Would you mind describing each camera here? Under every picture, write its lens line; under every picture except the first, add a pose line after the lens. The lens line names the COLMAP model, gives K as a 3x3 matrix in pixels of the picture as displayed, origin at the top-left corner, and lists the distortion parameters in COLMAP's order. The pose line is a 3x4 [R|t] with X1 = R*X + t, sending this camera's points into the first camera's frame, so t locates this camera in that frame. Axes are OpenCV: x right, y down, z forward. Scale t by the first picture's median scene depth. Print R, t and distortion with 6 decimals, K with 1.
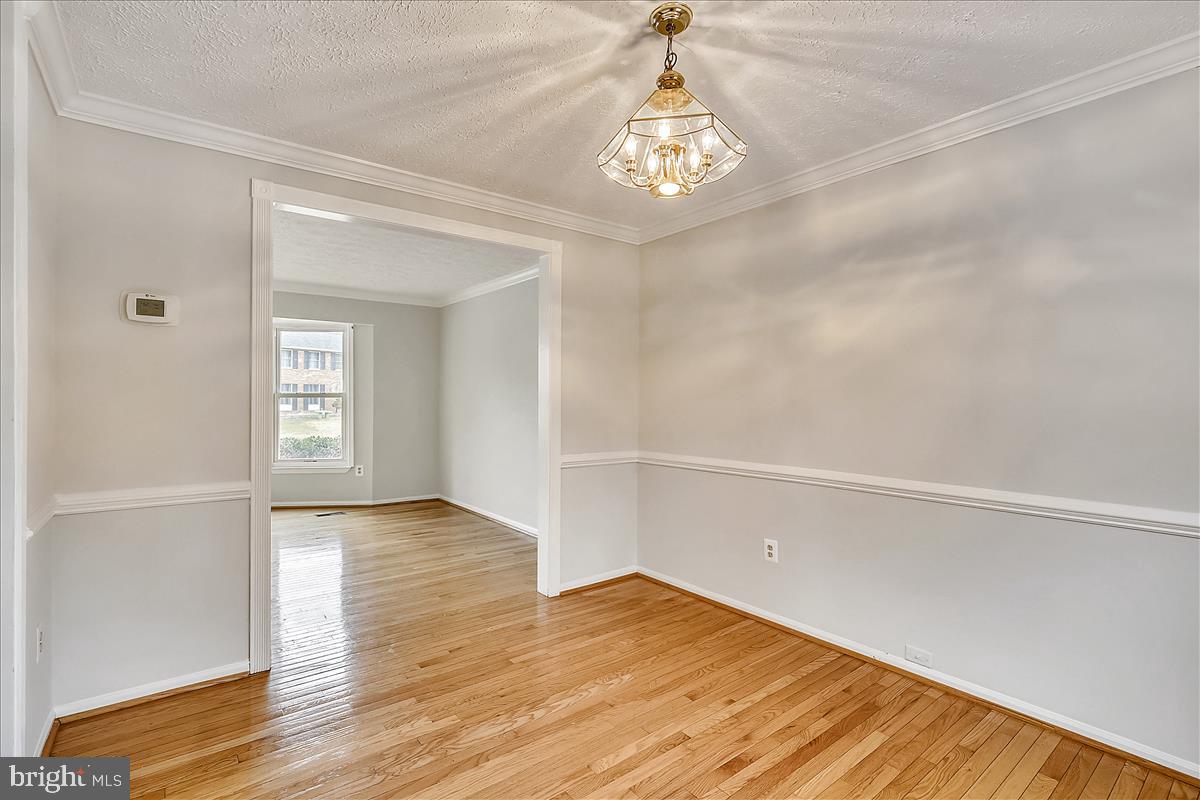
lens RADIAL K [[546.8, 0, 607.7], [0, 546.8, 397.5], [0, 0, 1]] dist [-0.000929, 0.003167]
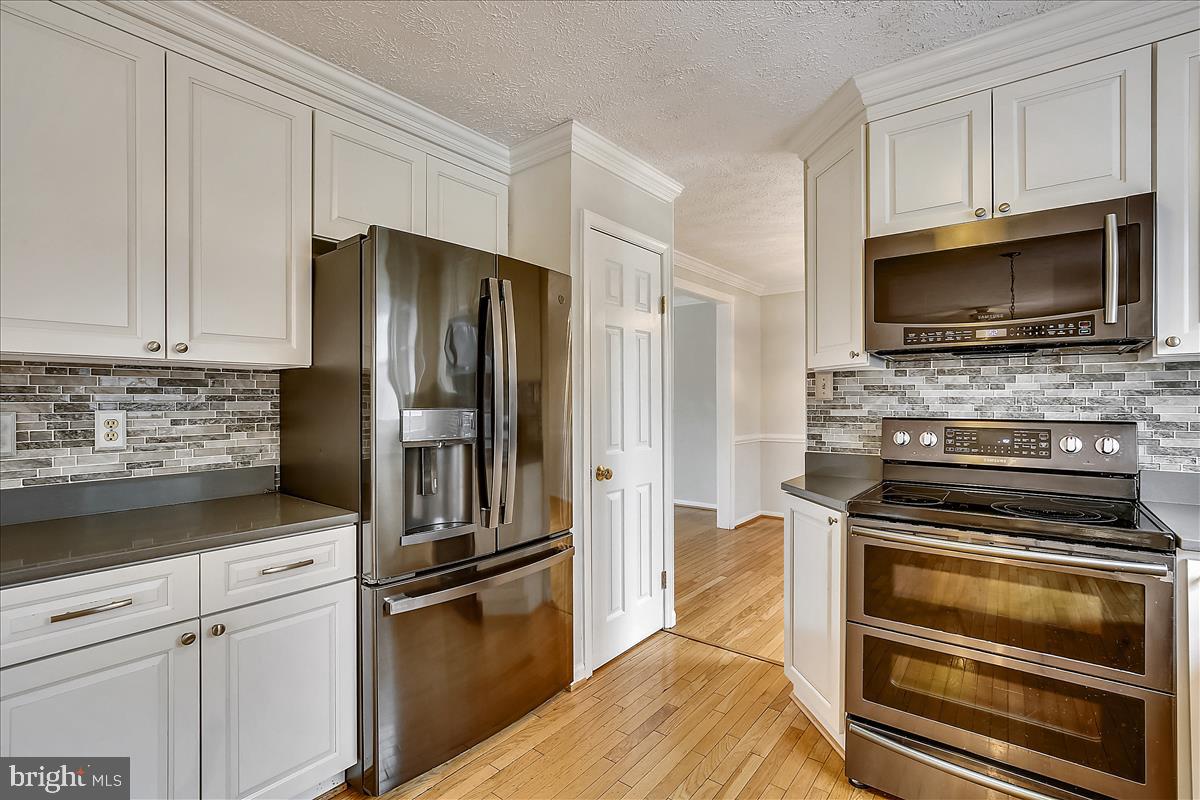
lens RADIAL K [[546.8, 0, 600.8], [0, 546.8, 398.2], [0, 0, 1]] dist [-0.000929, 0.003167]
pose [[0.966810, -0.002452, 0.255486, -0.830913], [0.002420, 0.999997, 0.000441, -0.002383], [-0.255486, 0.000192, 0.966813, -0.372628]]
